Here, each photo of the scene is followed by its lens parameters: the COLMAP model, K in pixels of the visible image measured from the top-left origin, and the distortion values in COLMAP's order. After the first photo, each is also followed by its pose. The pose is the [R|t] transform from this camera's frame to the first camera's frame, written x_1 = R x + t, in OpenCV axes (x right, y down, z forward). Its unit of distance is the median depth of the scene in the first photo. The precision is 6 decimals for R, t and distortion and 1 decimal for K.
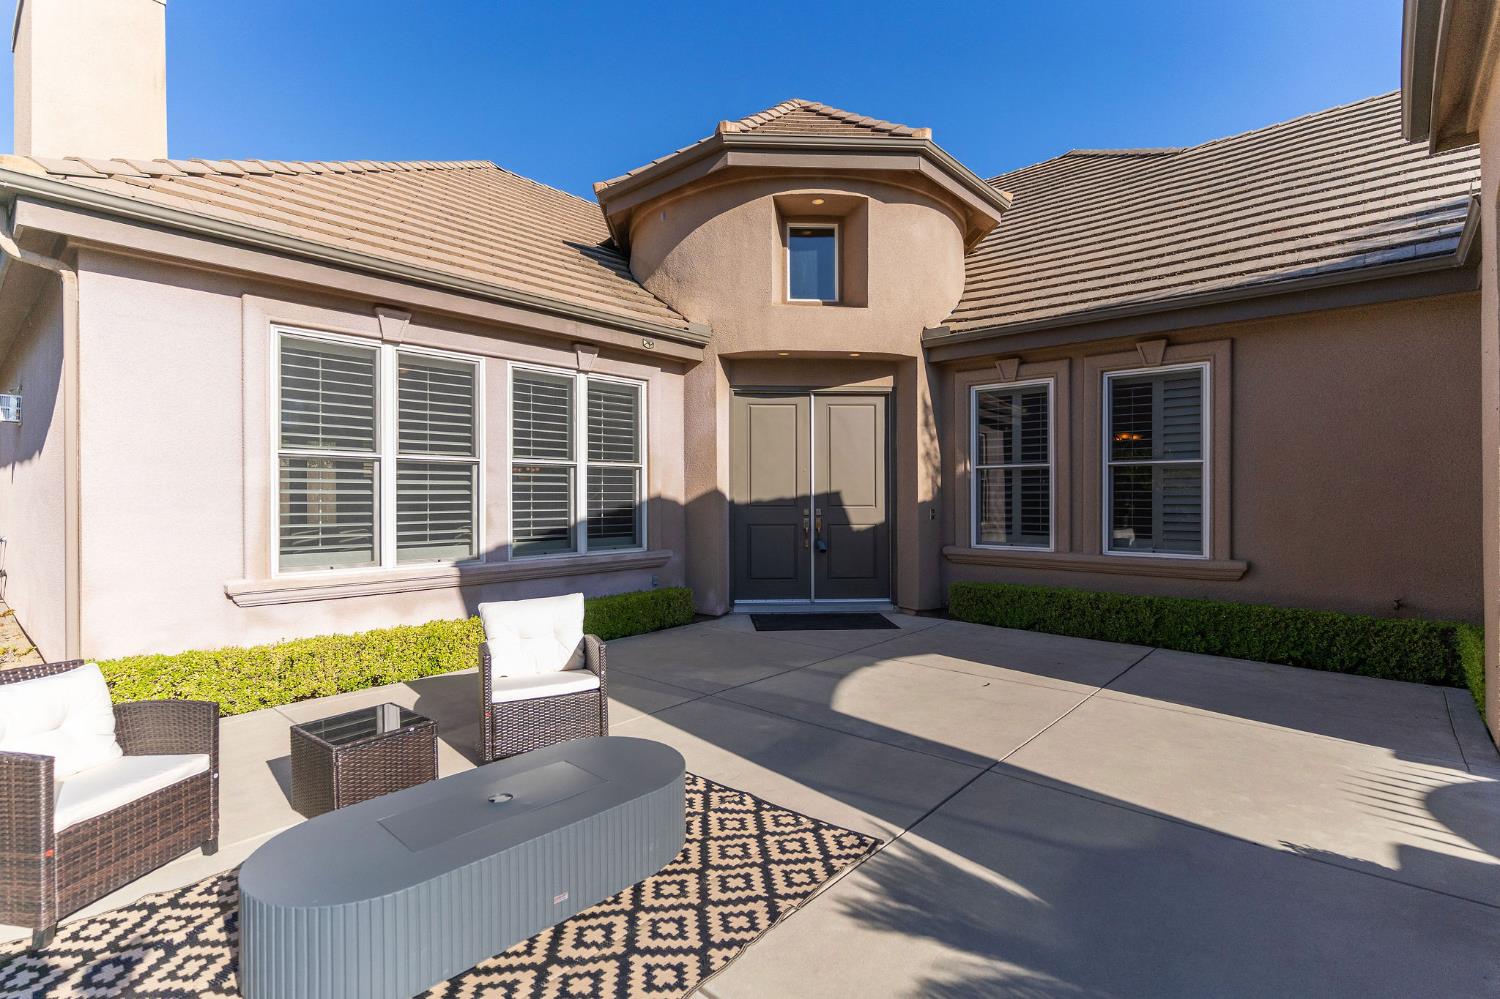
lens RADIAL K [[717.7, 0, 750.0], [0, 717.7, 499.5], [0, 0, 1]] dist [0.002548, 0.000194]
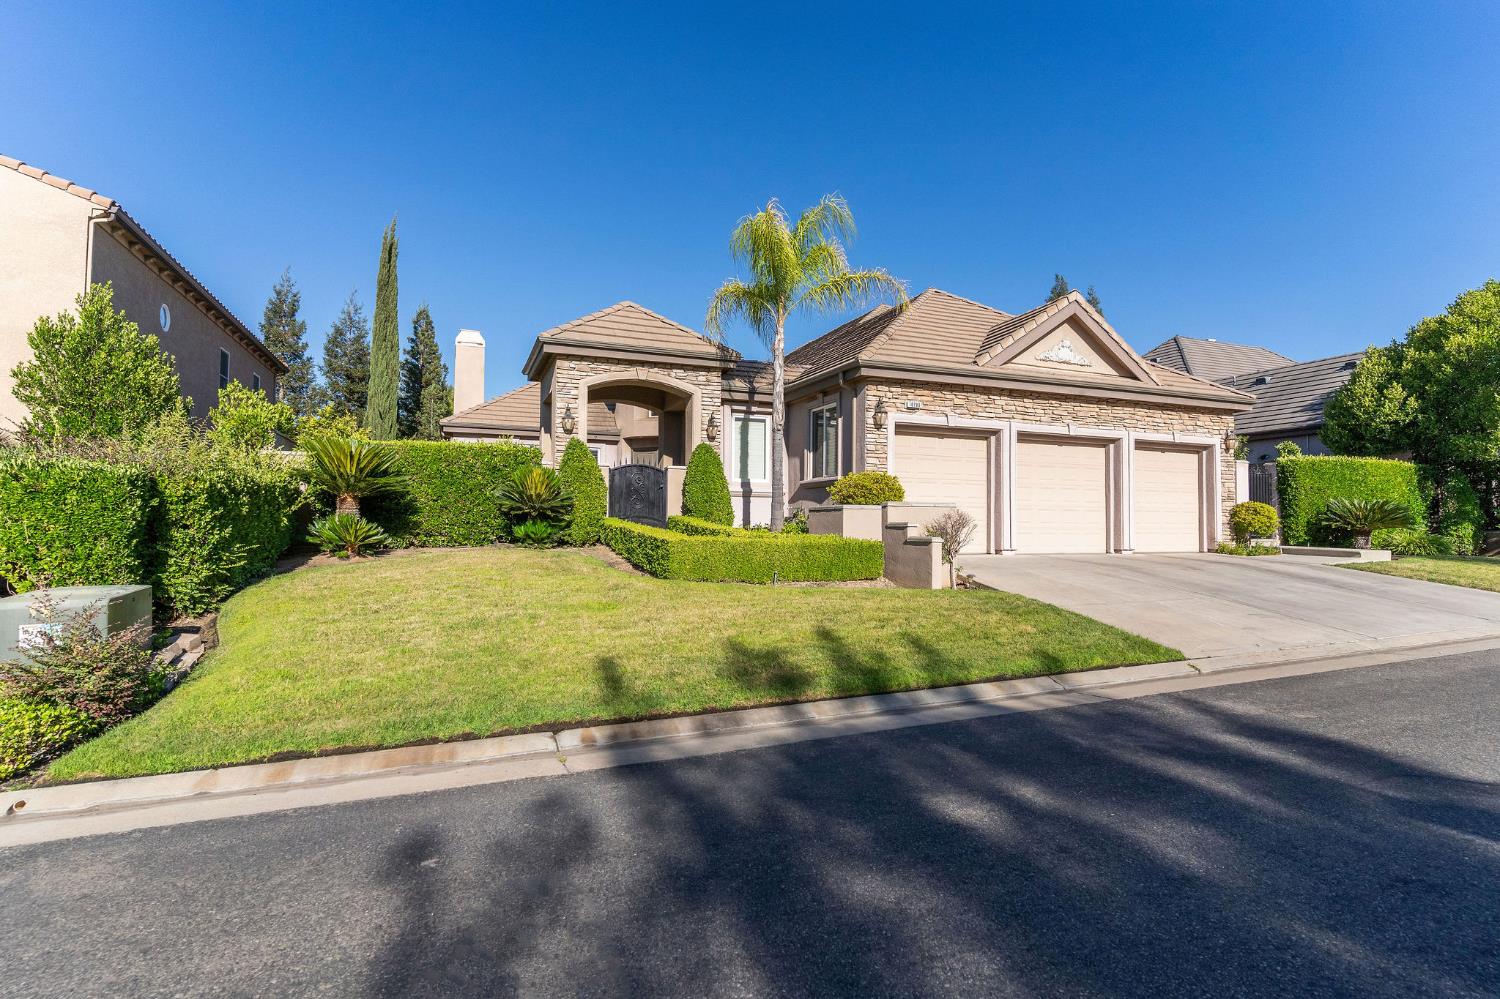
lens RADIAL K [[749.5, 0, 750.0], [0, 749.5, 499.5], [0, 0, 1]] dist [-0.000194, 0.000035]
pose [[0.897349, -0.005894, -0.441281, 2.287224], [-0.011854, 0.999228, -0.037450, 0.206937], [0.441161, 0.038837, 0.896587, -1.983572]]
